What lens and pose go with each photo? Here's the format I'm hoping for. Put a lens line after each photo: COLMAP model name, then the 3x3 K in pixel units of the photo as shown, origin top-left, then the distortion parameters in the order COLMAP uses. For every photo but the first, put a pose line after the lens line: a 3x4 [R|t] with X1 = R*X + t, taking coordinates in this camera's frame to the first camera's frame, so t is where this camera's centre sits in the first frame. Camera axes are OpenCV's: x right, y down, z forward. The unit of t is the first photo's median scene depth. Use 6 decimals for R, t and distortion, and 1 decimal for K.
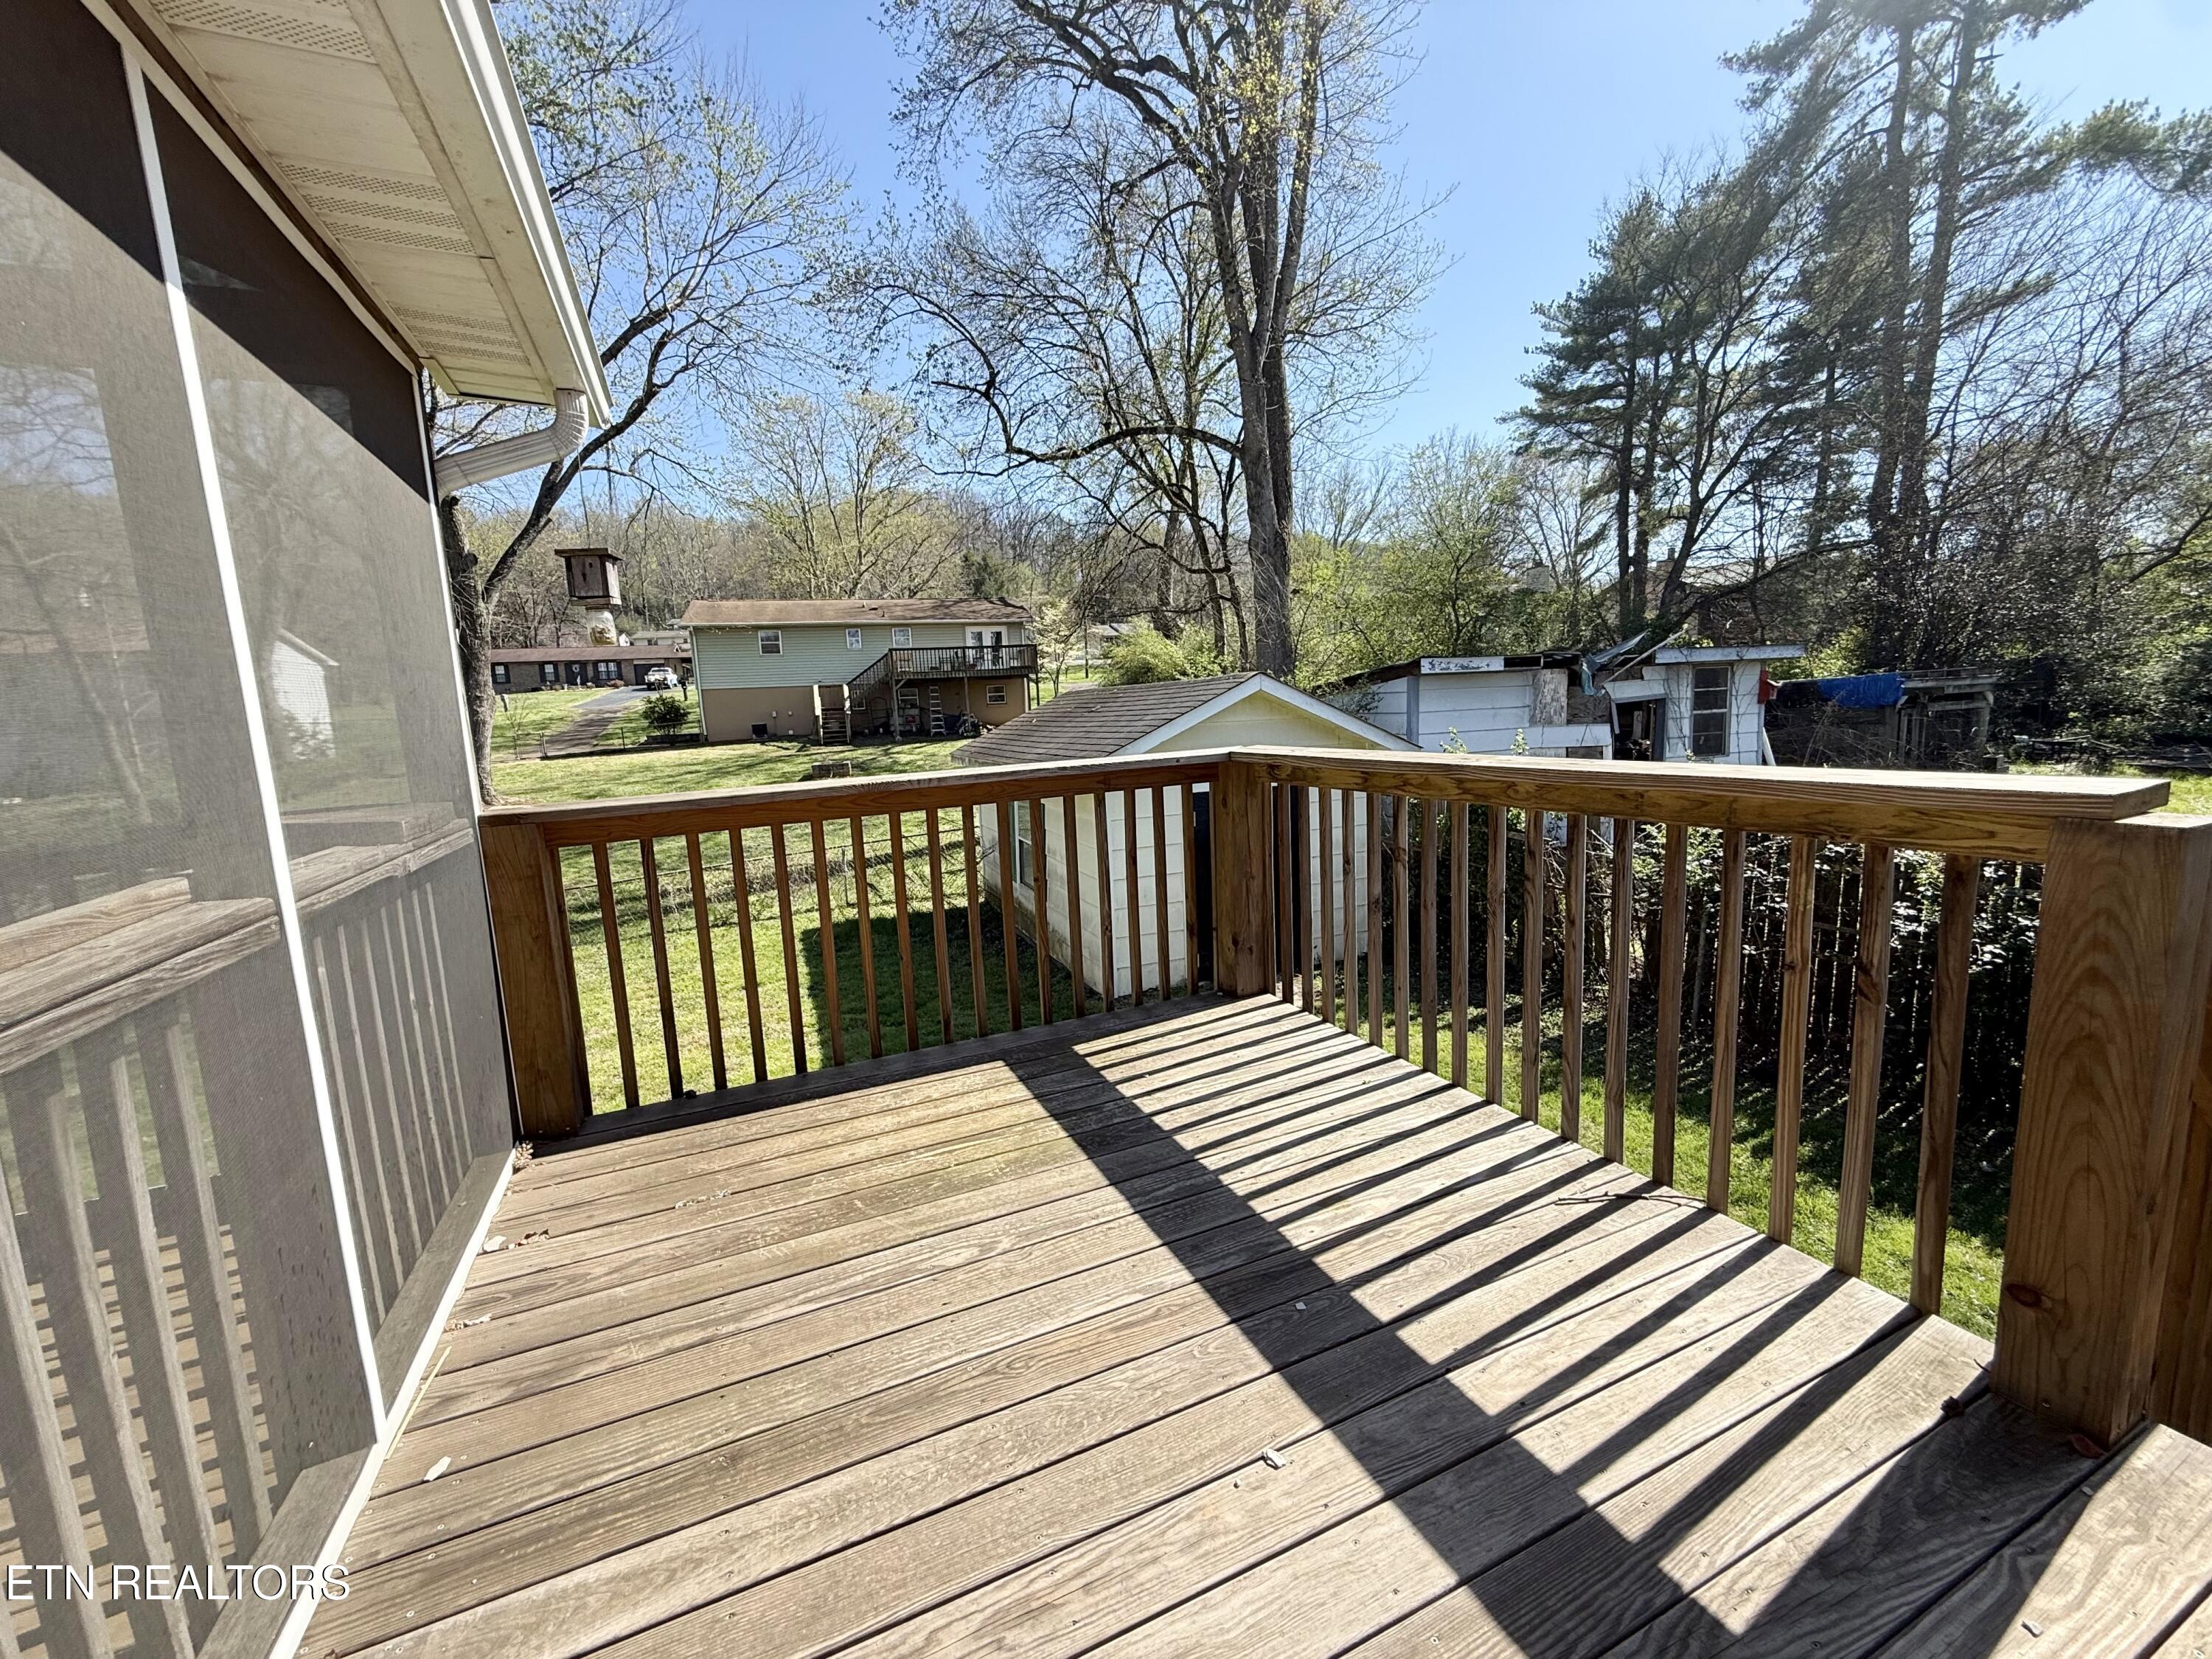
lens RADIAL K [[875.1, 0, 1093.4], [0, 875.1, 827.7], [0, 0, 1]] dist [-0.002470, 0.000349]
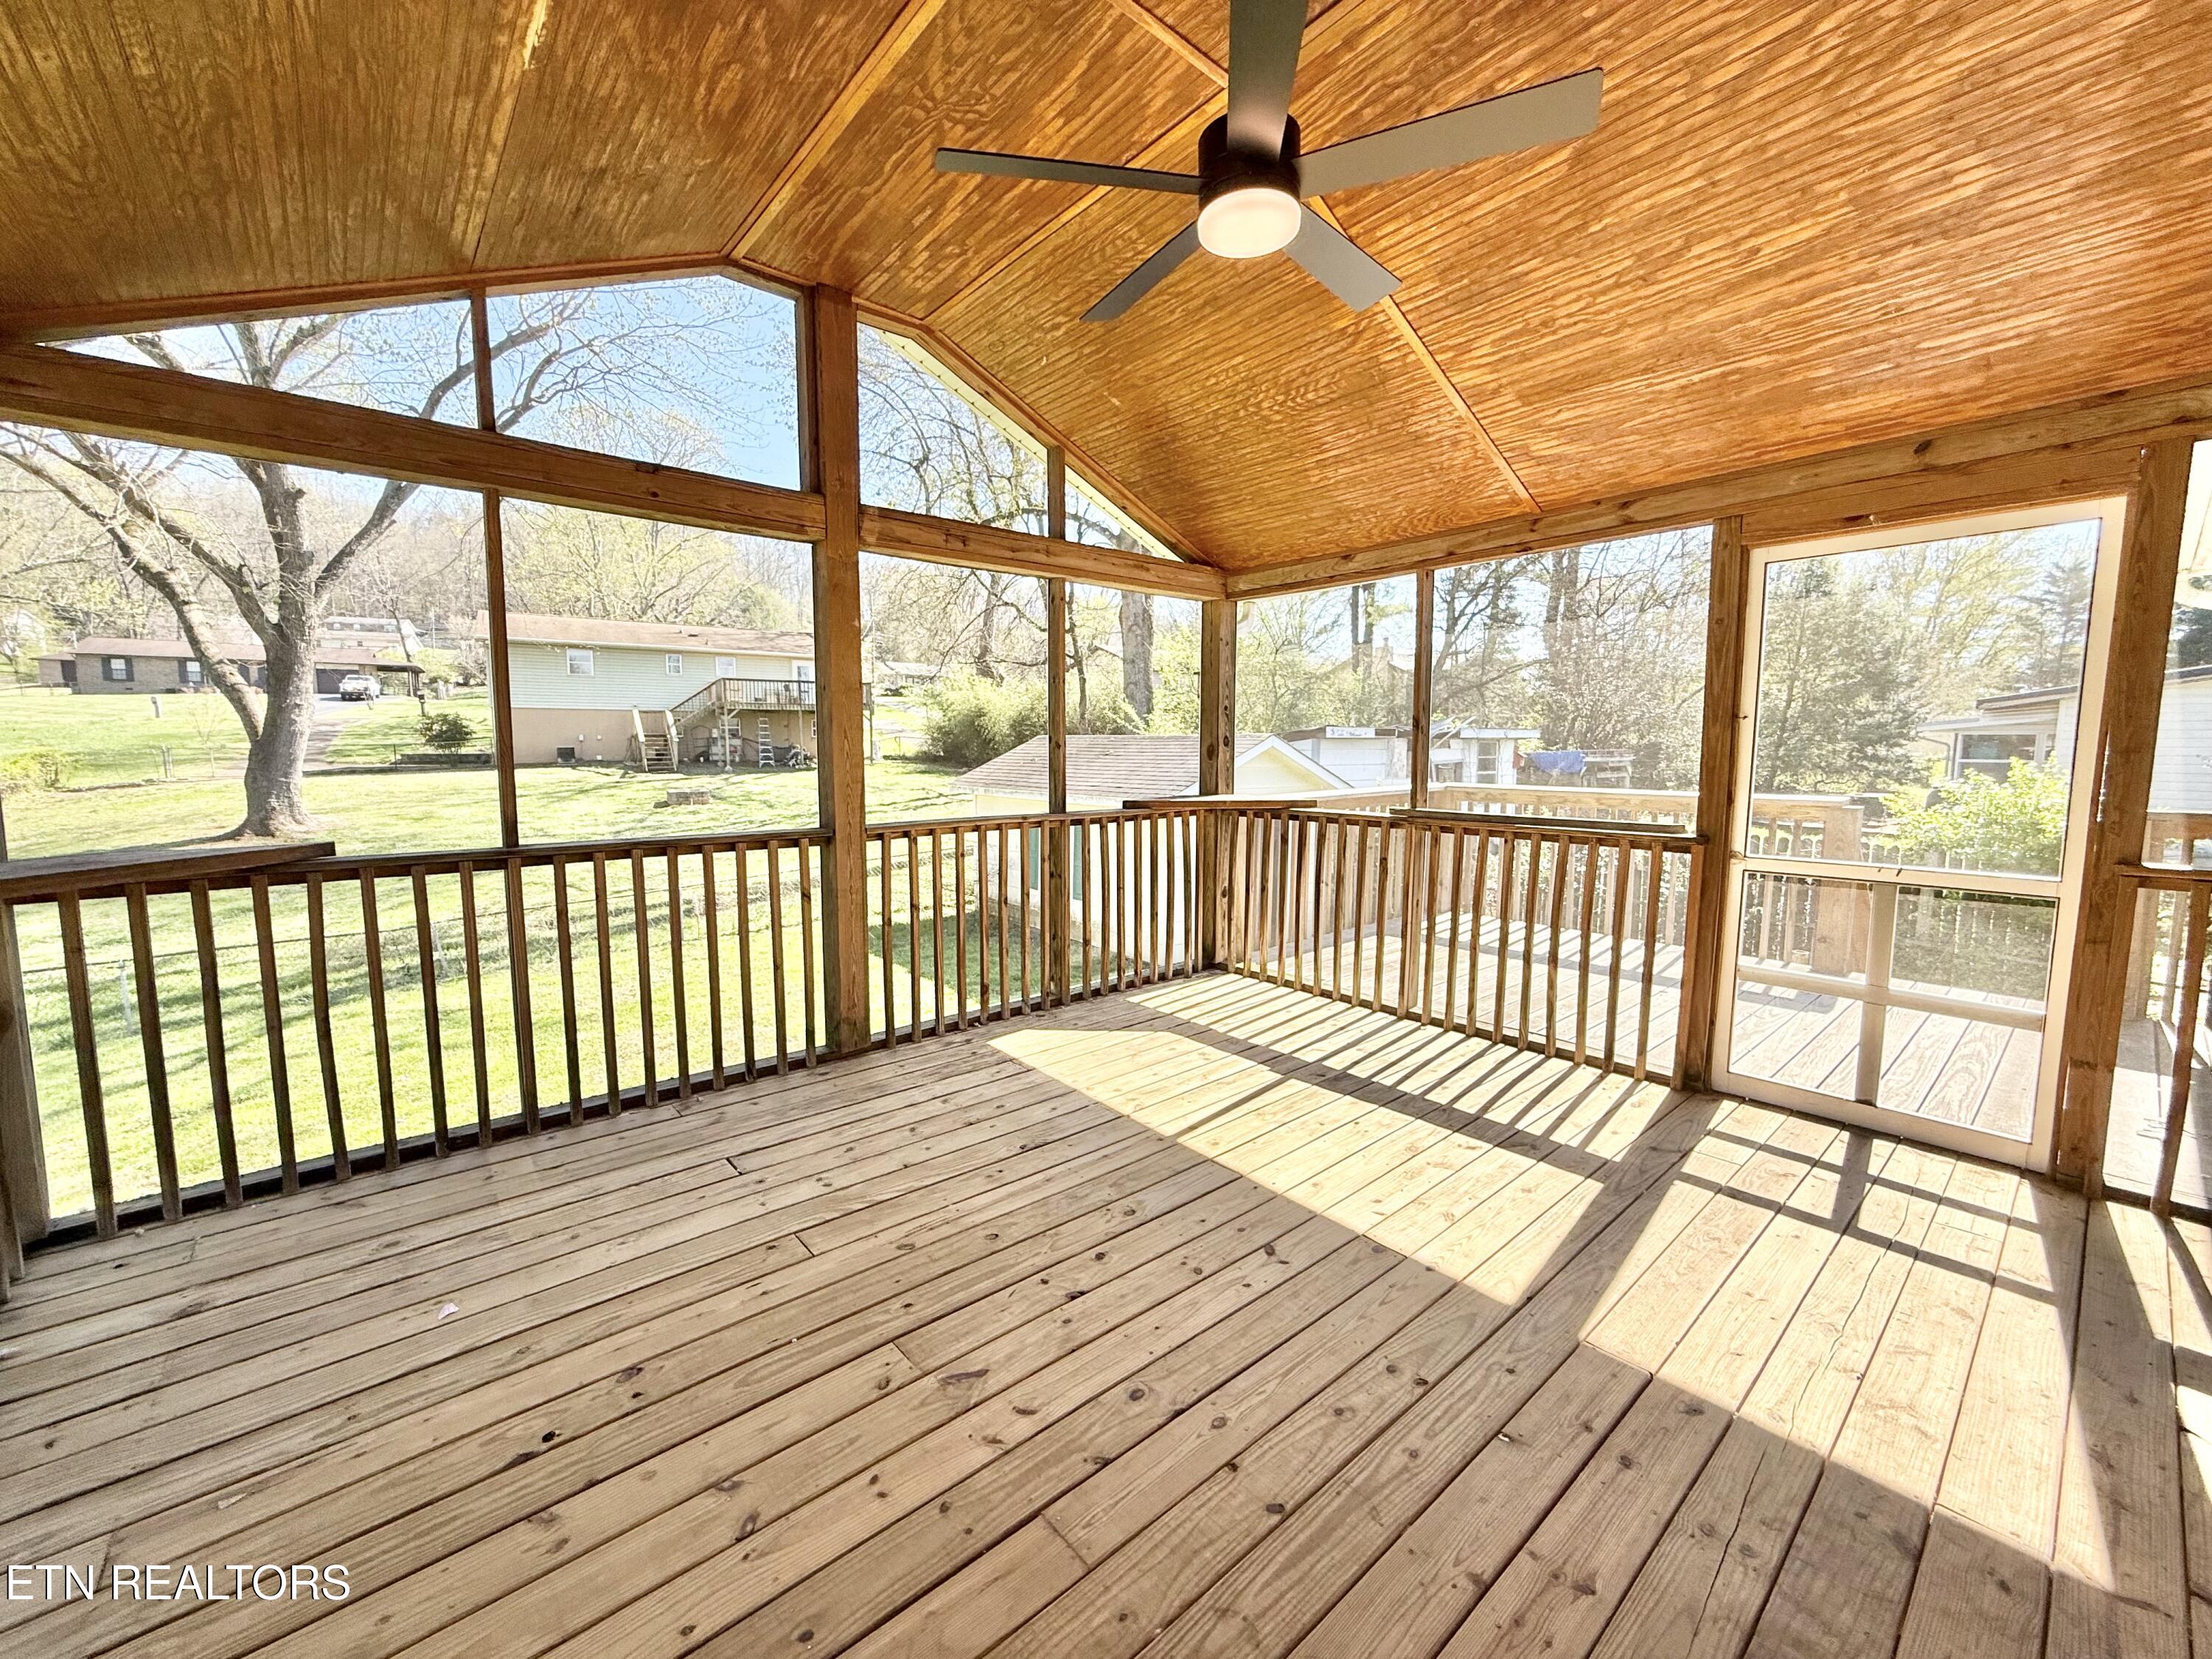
lens RADIAL K [[875.1, 0, 1085.0], [0, 875.1, 838.1], [0, 0, 1]] dist [-0.002470, 0.000349]
pose [[0.960174, 0.017023, 0.278884, -0.167414], [-0.007163, 0.999314, -0.036334, 0.016438], [-0.279311, 0.032890, 0.959637, -0.097087]]
